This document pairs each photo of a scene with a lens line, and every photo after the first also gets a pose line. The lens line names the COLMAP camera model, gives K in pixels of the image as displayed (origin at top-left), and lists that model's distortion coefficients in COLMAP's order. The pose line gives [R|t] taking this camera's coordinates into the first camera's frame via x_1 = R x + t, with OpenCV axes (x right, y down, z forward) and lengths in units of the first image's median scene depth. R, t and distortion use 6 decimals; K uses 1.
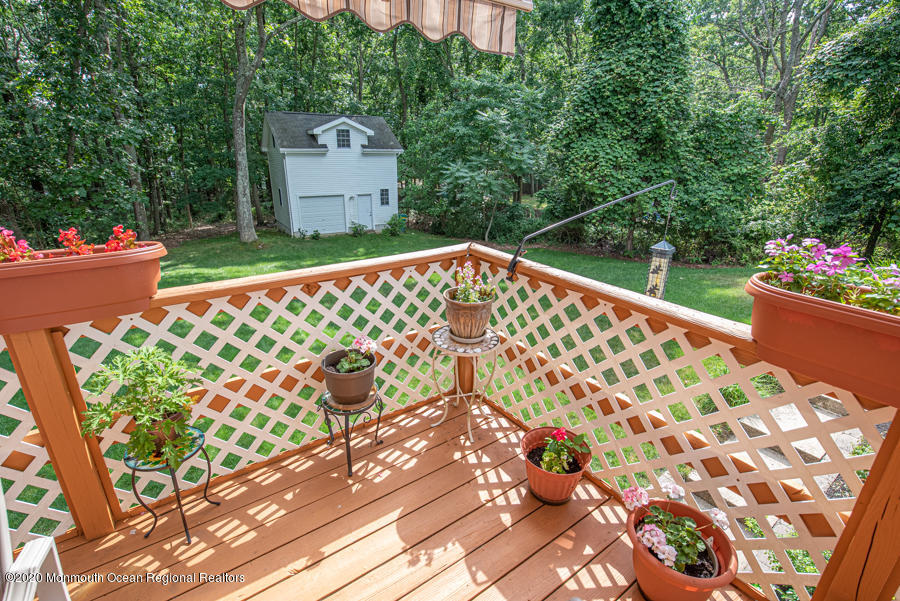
lens RADIAL K [[424.6, 0, 449.7], [0, 424.6, 303.2], [0, 0, 1]] dist [-0.006730, -0.001108]
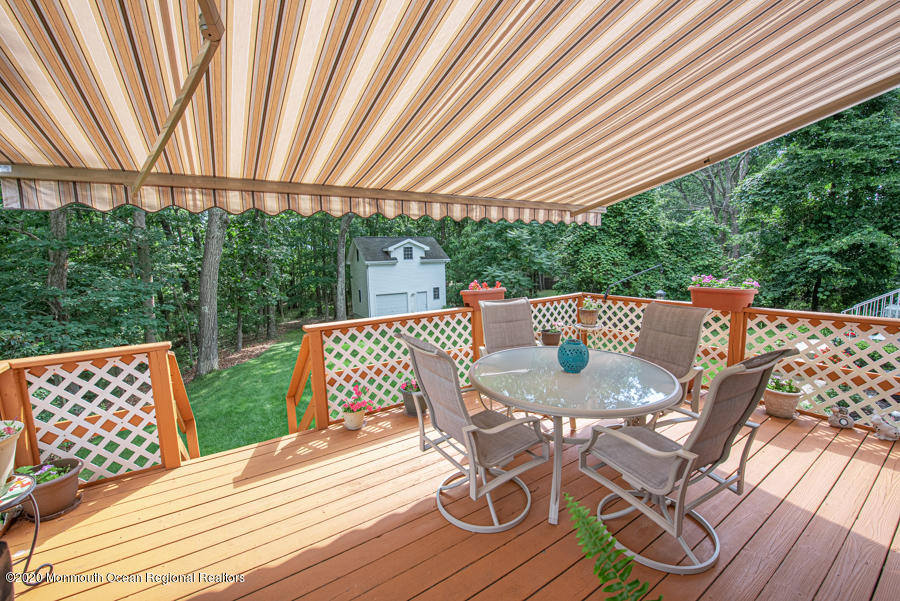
lens RADIAL K [[369.7, 0, 447.6], [0, 369.7, 299.5], [0, 0, 1]] dist [-0.008014, -0.002015]
pose [[0.998387, -0.036309, -0.043642, -0.082319], [0.025115, 0.971900, -0.234052, 0.049749], [0.050914, 0.232579, 0.971244, -0.144930]]
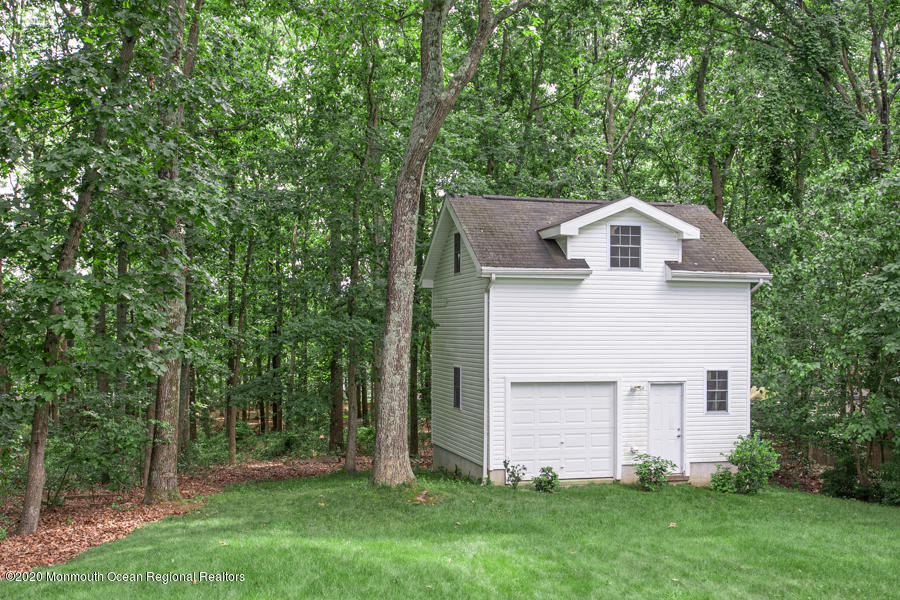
lens RADIAL K [[931.0, 0, 425.9], [0, 931.0, 334.7], [0, 0, 1]] dist [0.009741, 0.000000]
pose [[0.955283, -0.011226, -0.295480, -0.187448], [-0.092477, 0.937809, -0.334607, 0.007886], [0.280860, 0.346969, 0.894835, 0.194285]]
